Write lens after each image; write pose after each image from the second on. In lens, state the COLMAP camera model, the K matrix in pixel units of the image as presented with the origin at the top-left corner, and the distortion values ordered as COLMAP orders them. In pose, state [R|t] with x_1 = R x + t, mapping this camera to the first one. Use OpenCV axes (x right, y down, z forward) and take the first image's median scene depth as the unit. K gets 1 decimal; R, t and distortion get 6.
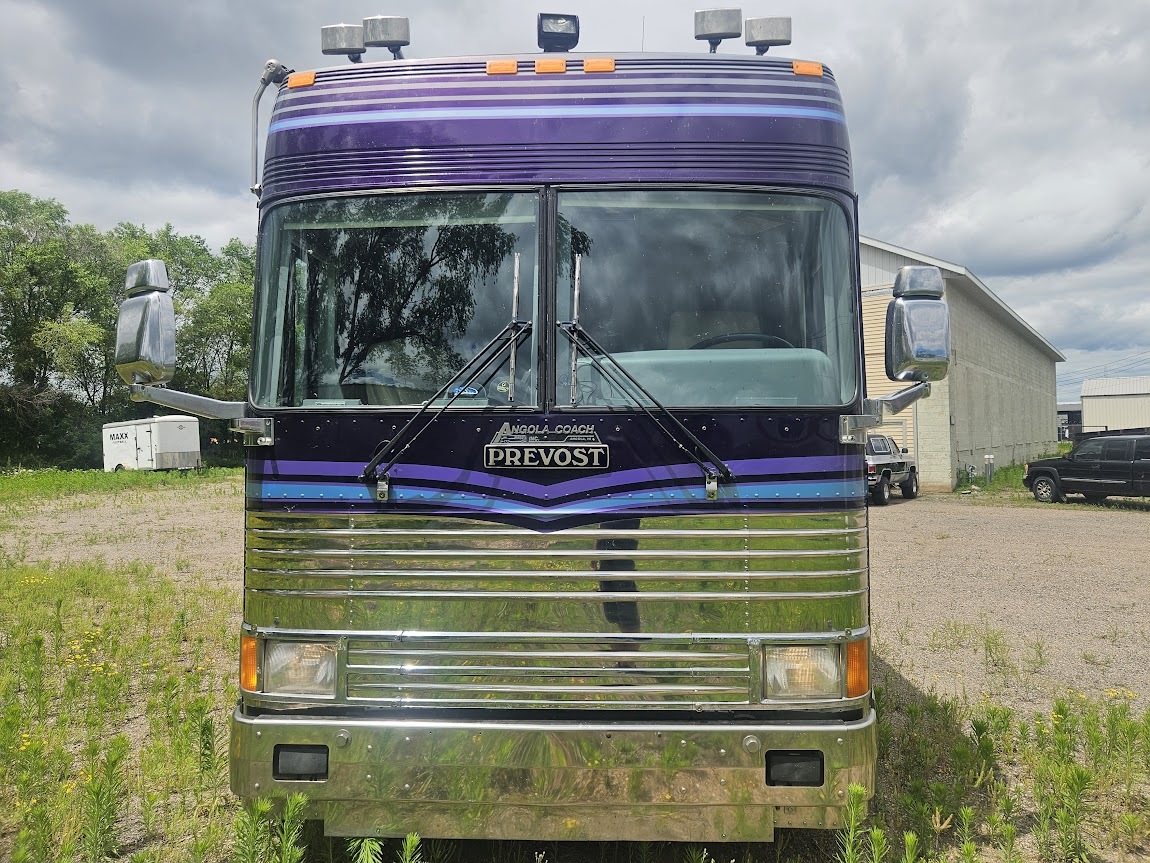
lens RADIAL K [[823.1, 0, 575.0], [0, 823.1, 401.7], [0, 0, 1]] dist [0.001846, -0.000439]
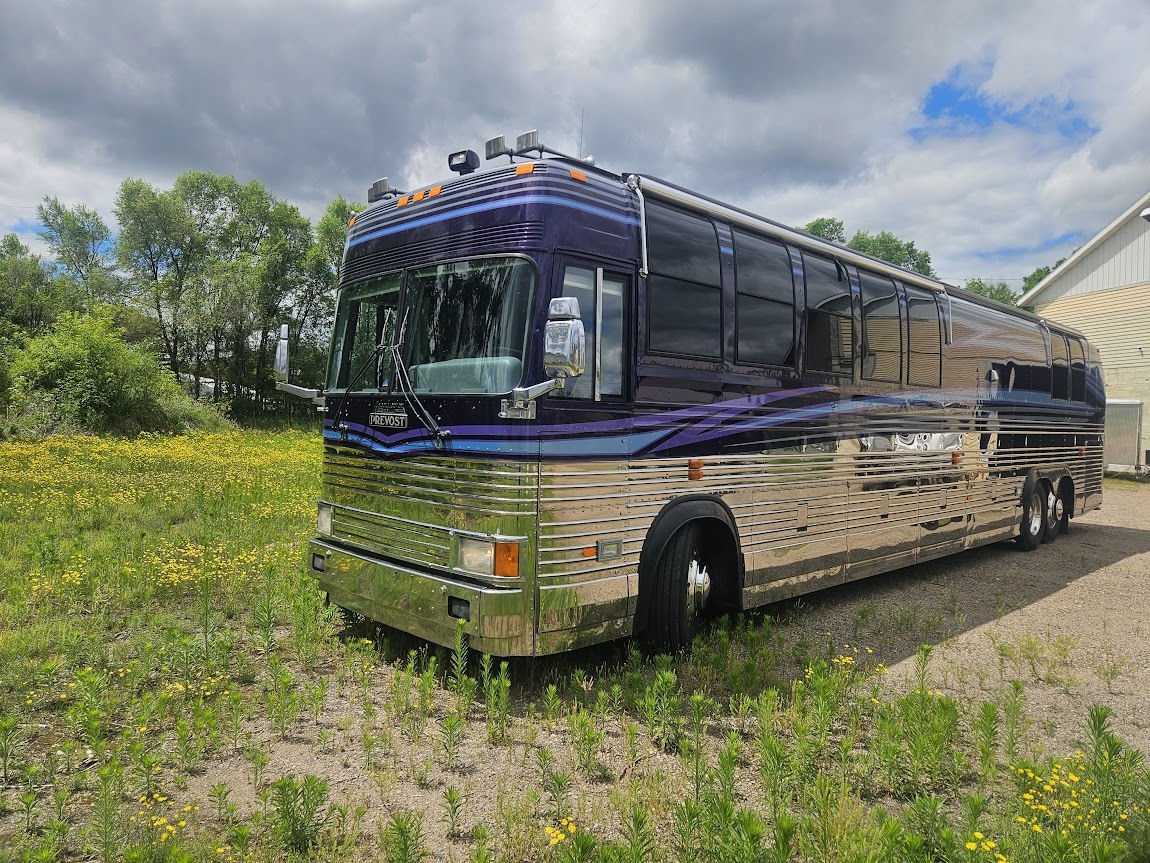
lens RADIAL K [[836.7, 0, 575.0], [0, 836.7, 431.5], [0, 0, 1]] dist [-0.141707, -0.000047]
pose [[0.737531, 0.037304, -0.674282, 1.482253], [-0.002941, 0.998641, 0.052032, -0.005353], [0.675307, -0.036392, 0.736638, -0.070789]]
